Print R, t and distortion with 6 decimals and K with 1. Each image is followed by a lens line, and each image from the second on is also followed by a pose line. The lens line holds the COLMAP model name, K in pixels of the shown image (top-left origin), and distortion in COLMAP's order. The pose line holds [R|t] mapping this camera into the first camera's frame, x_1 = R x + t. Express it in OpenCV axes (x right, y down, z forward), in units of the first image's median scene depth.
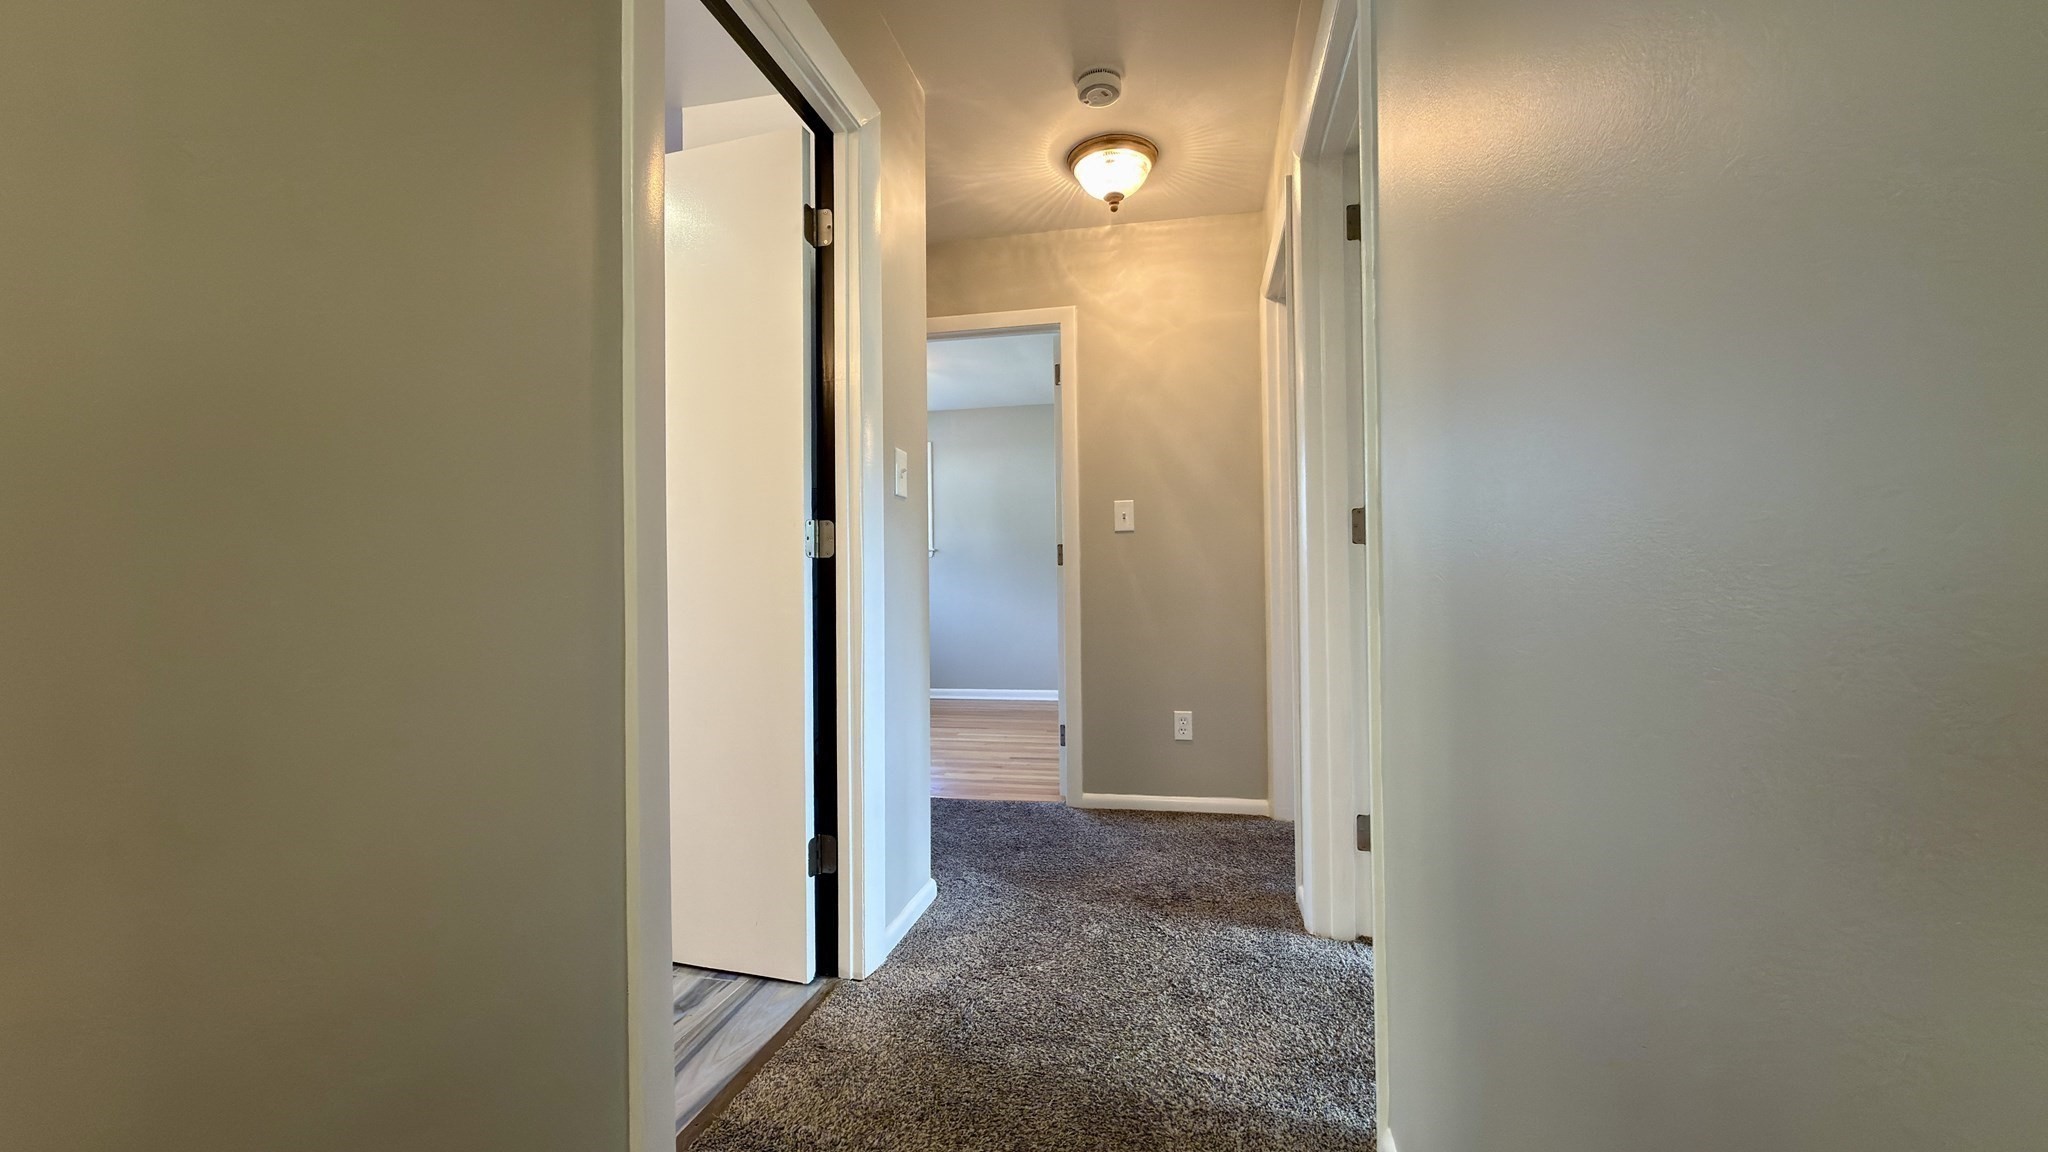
lens RADIAL K [[814.3, 0, 1022.4], [0, 814.3, 575.3], [0, 0, 1]] dist [0.000026, -0.000036]
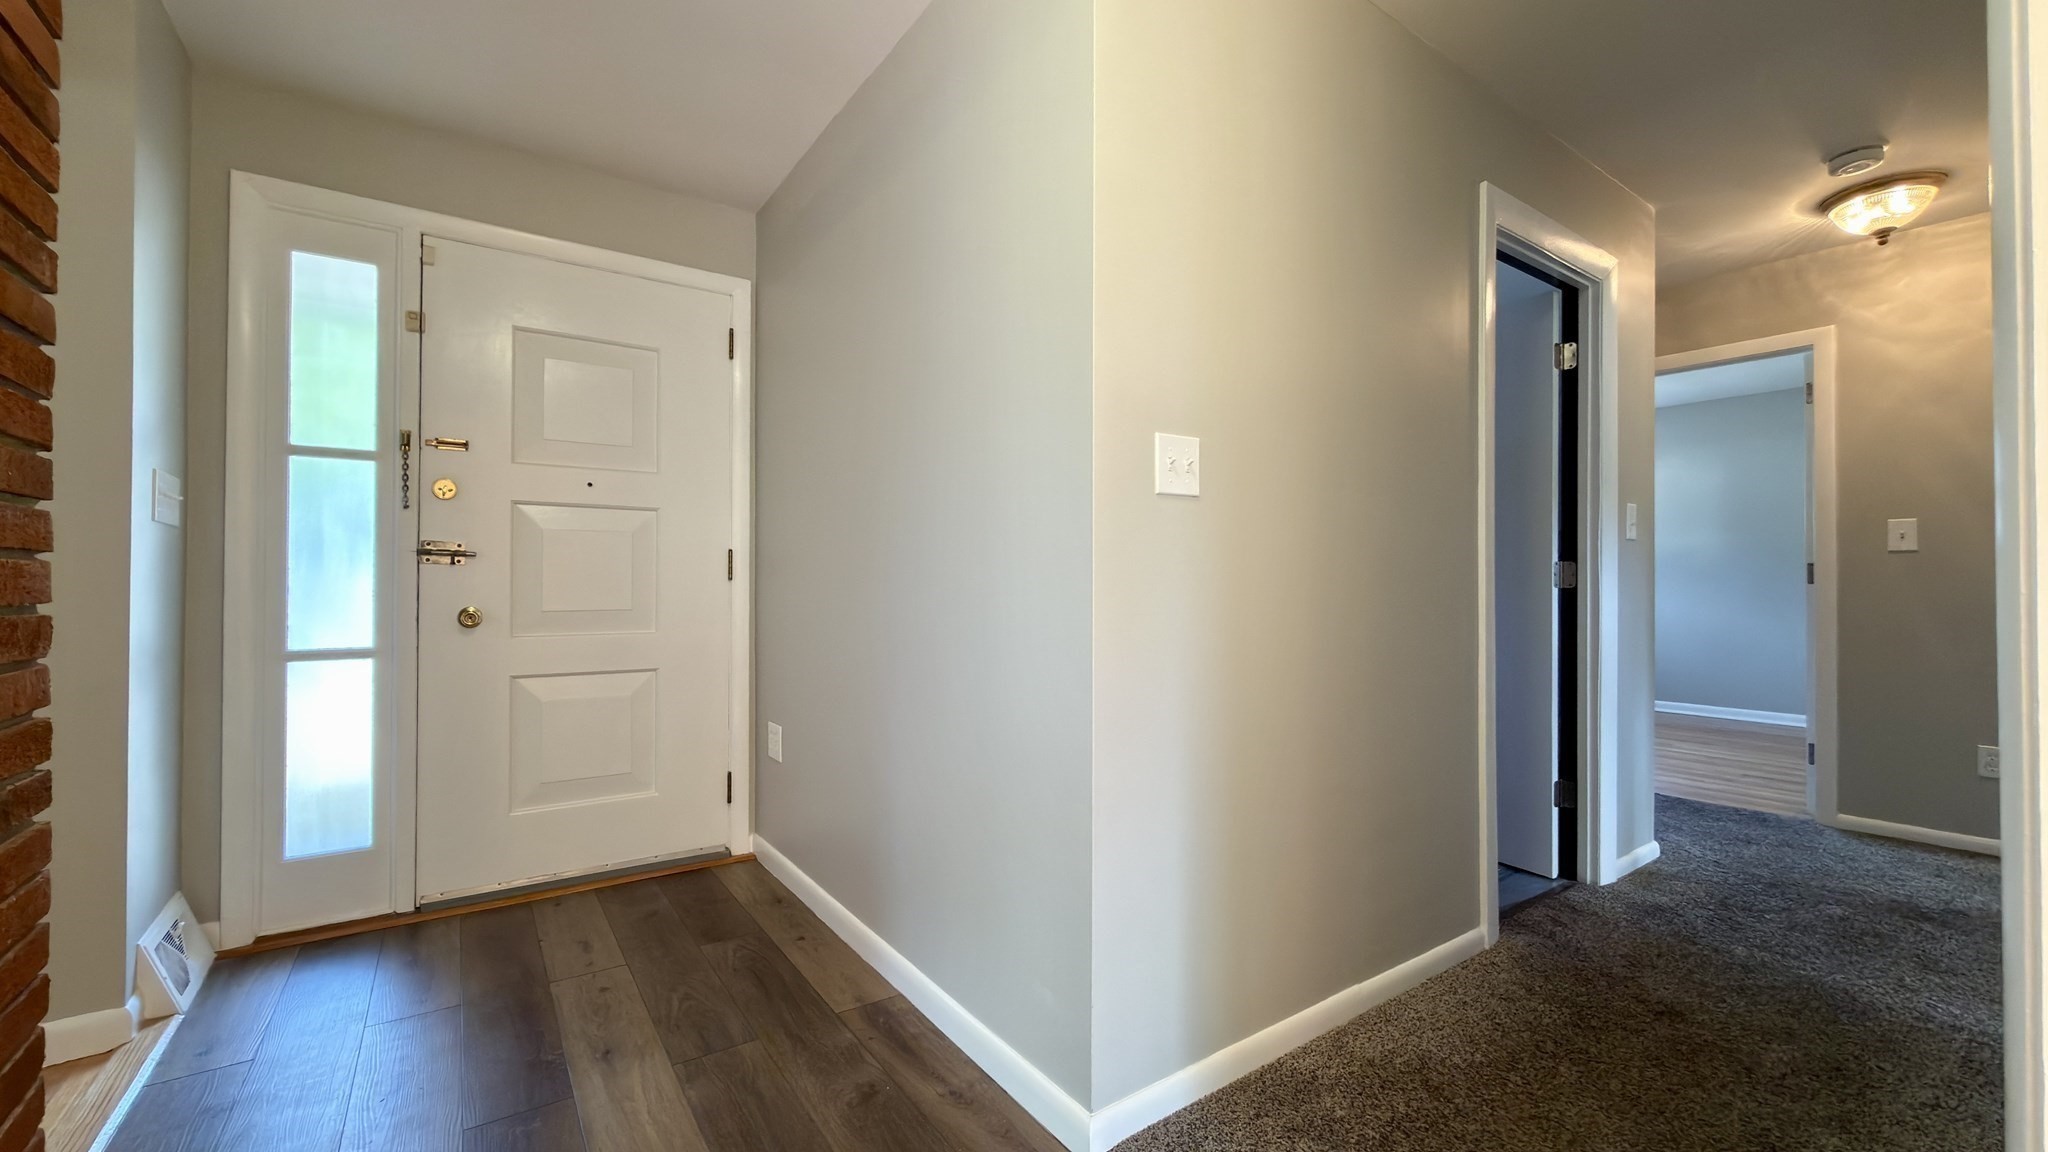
lens RADIAL K [[814.3, 0, 1022.4], [0, 814.3, 575.3], [0, 0, 1]] dist [0.000026, -0.000036]
pose [[0.735662, 0.009886, -0.677276, 0.014159], [-0.002004, 0.999921, 0.012419, -0.040888], [0.677346, -0.007780, 0.735624, -0.482424]]
